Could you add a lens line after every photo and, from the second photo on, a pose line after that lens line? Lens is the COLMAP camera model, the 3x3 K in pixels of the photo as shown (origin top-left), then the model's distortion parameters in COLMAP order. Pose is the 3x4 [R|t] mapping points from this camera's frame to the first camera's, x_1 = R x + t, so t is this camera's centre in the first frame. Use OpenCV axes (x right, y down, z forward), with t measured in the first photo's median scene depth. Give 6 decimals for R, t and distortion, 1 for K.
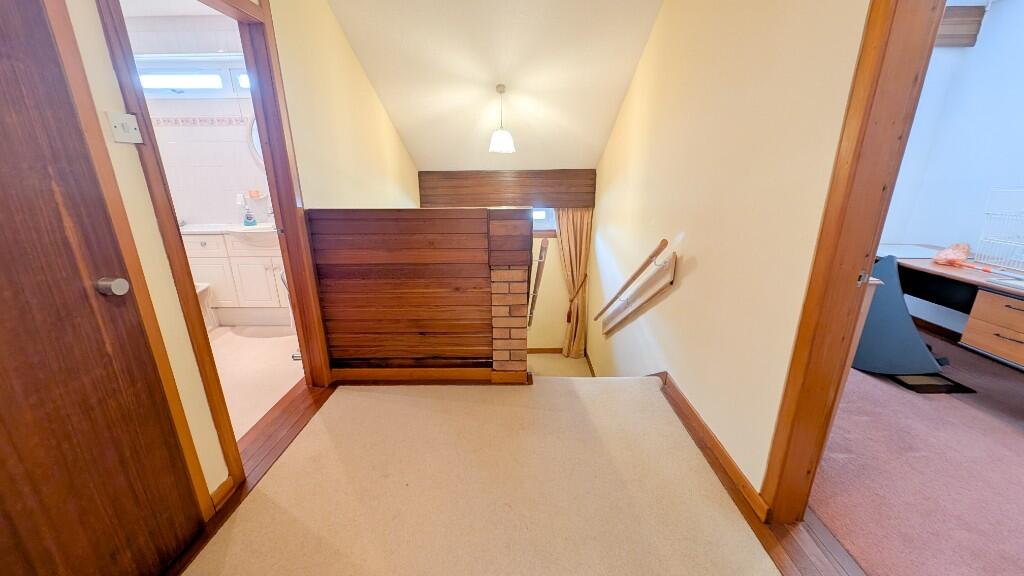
lens RADIAL K [[379.2, 0, 513.8], [0, 379.2, 285.3], [0, 0, 1]] dist [0.010726, -0.007905]
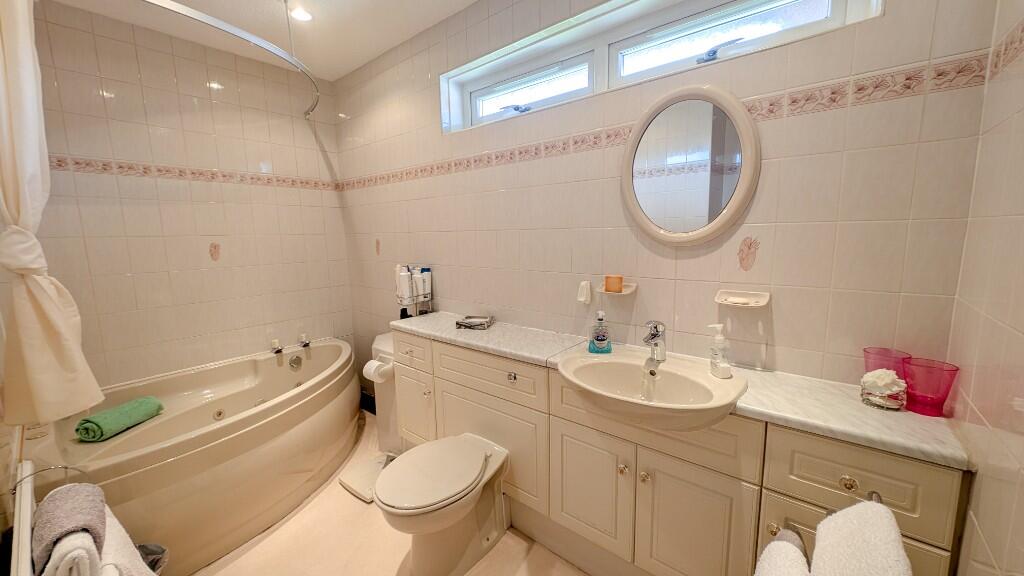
lens RADIAL K [[379.2, 0, 513.8], [0, 379.2, 285.3], [0, 0, 1]] dist [0.010726, -0.007905]
pose [[0.778351, 0.079288, -0.622803, -0.496074], [-0.166823, 0.982452, -0.083413, -0.182116], [0.605260, 0.168823, 0.777920, 0.572321]]
